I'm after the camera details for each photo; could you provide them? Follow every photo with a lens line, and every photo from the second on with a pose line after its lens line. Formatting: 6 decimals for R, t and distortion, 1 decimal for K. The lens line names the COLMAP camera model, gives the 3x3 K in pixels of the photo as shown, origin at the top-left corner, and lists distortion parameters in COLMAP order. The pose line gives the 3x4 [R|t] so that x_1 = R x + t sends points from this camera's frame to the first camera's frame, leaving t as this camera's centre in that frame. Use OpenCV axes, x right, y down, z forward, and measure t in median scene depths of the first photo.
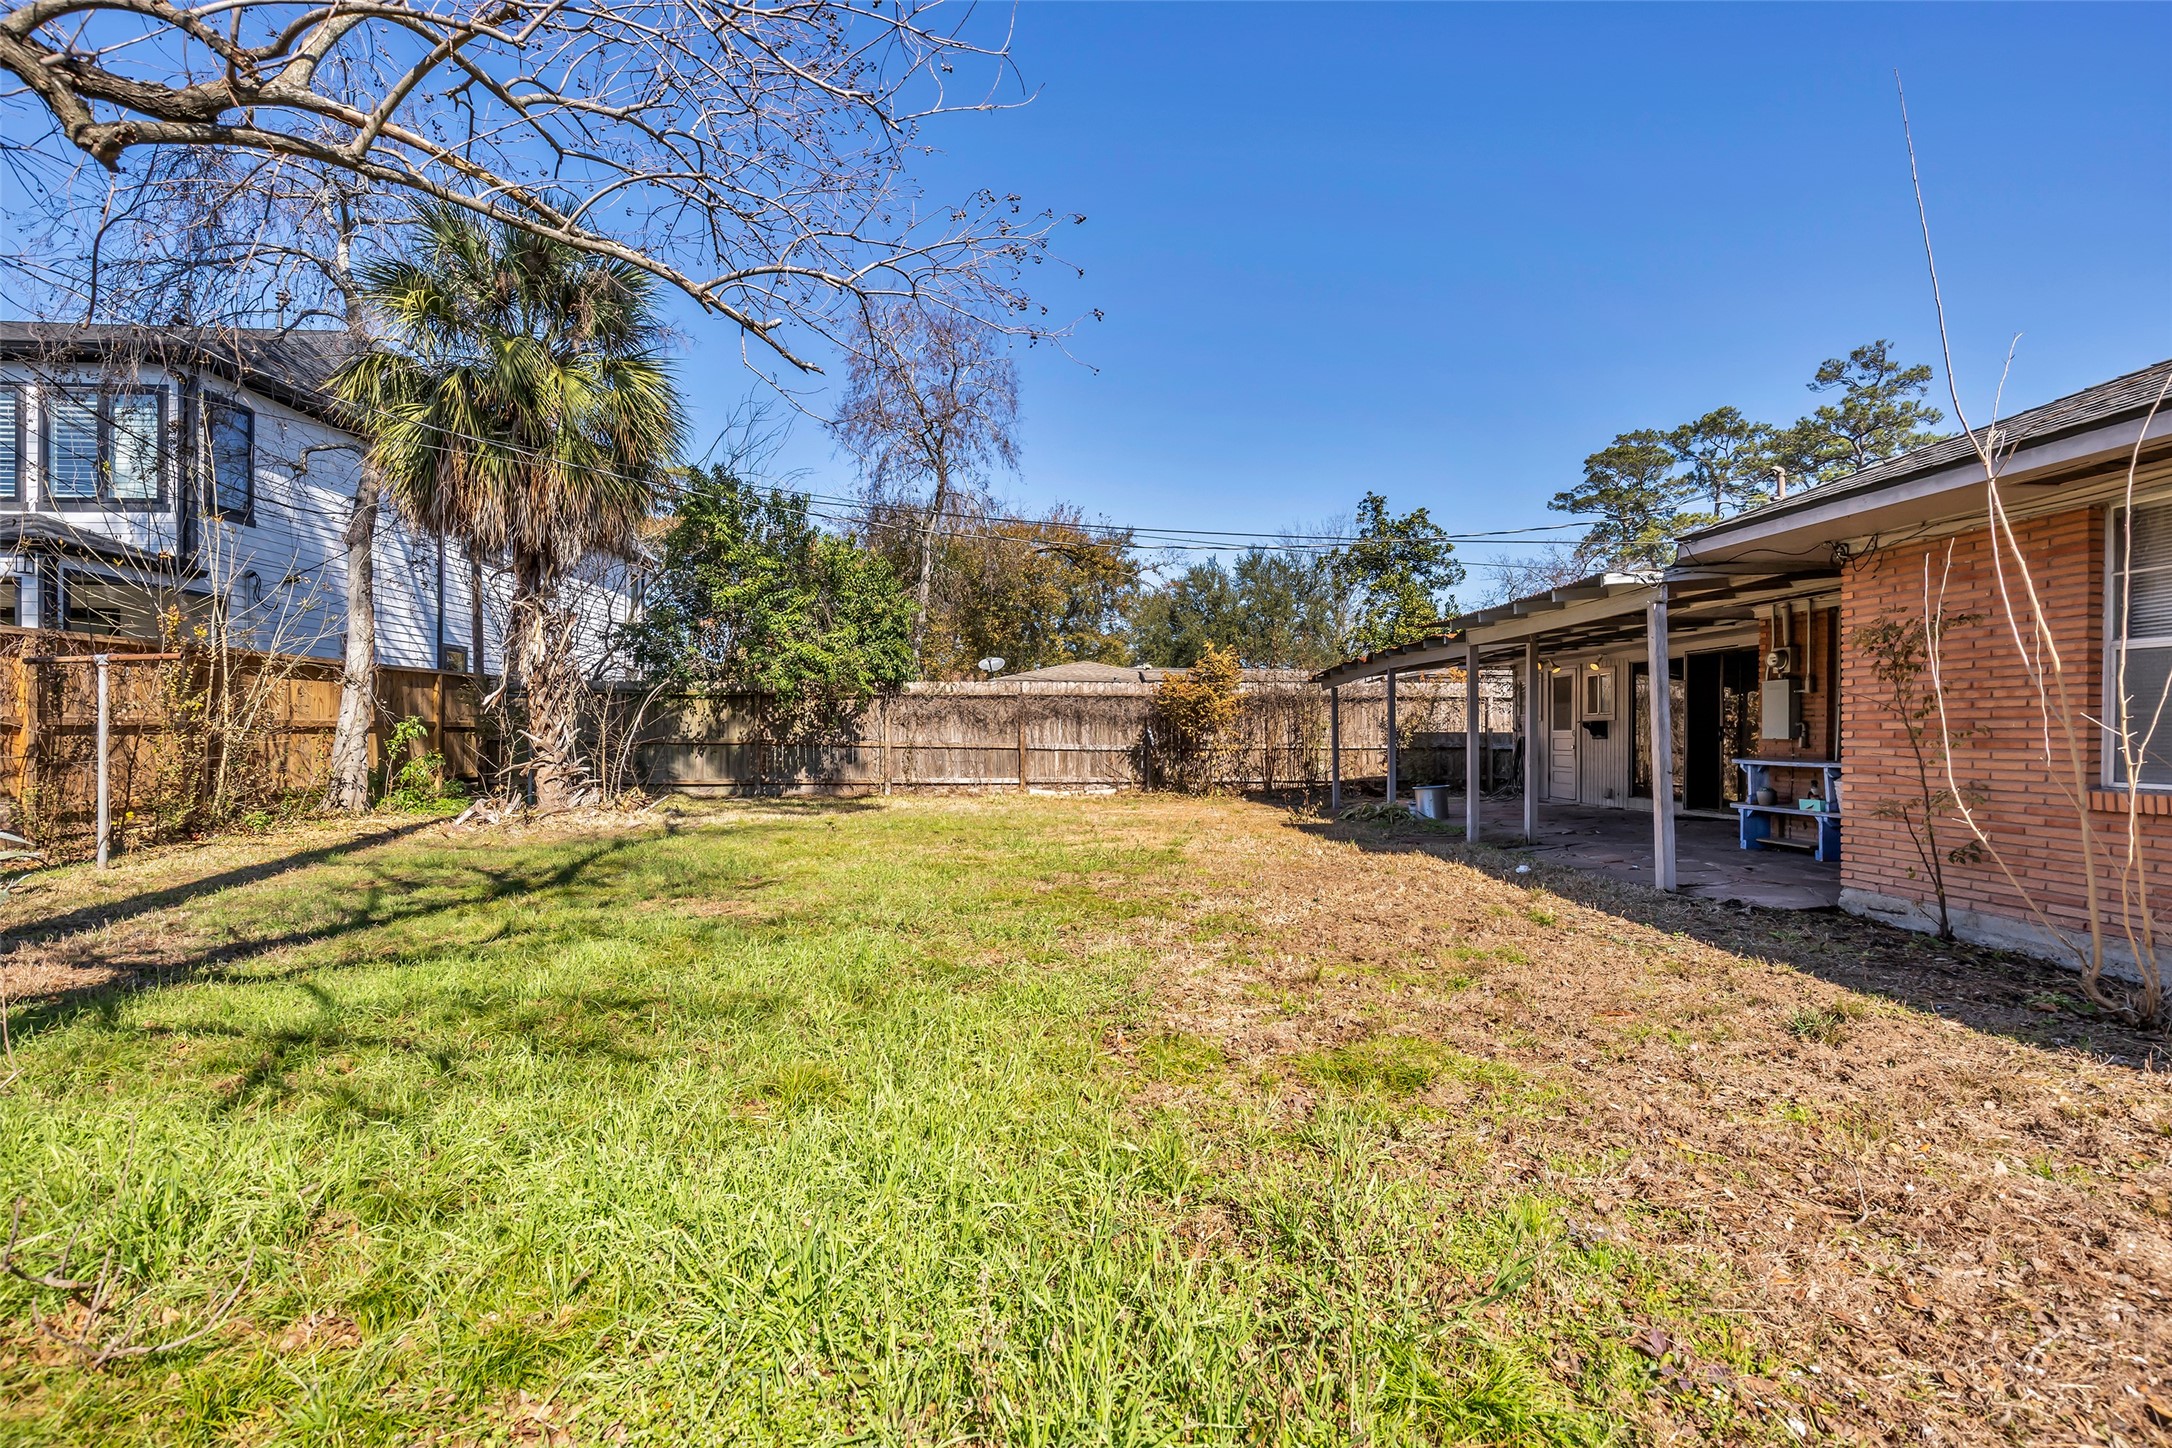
lens RADIAL K [[1028.6, 0, 1071.3], [0, 1028.6, 733.4], [0, 0, 1]] dist [-0.018009, 0.000695]
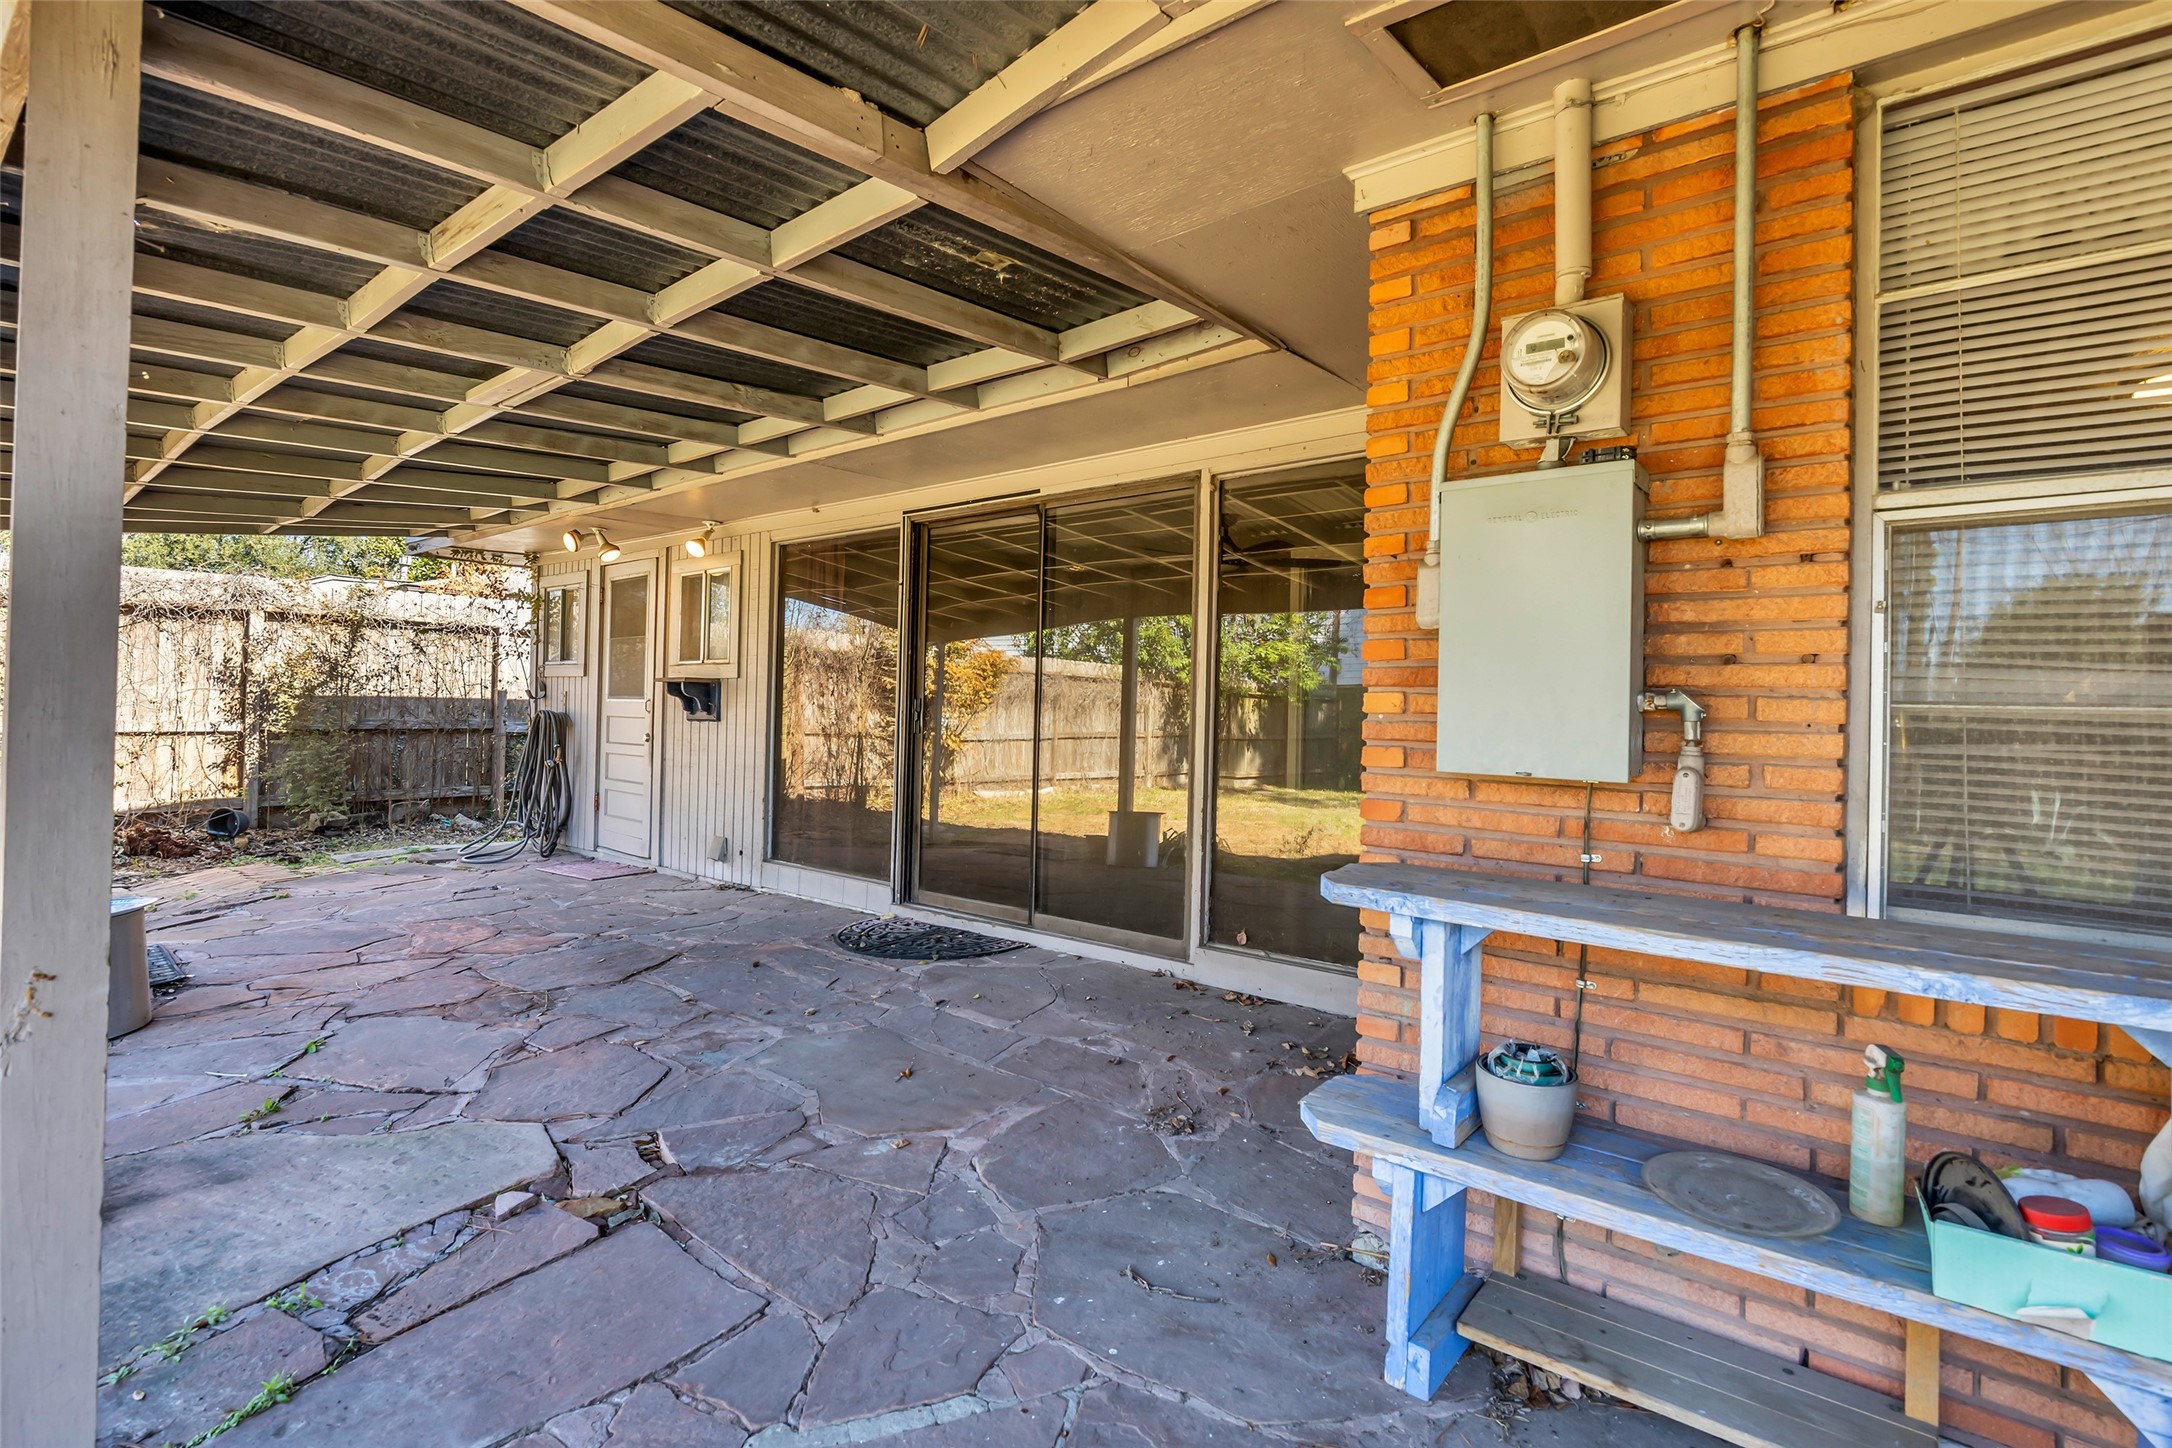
lens RADIAL K [[1026.6, 0, 1086.0], [0, 1026.6, 724.0], [0, 0, 1]] dist [-0.015751, 0.000171]
pose [[0.685631, 0.007921, 0.727906, 0.304014], [-0.025311, 0.999596, 0.012963, -0.003043], [-0.727509, -0.027312, 0.685554, 0.570858]]
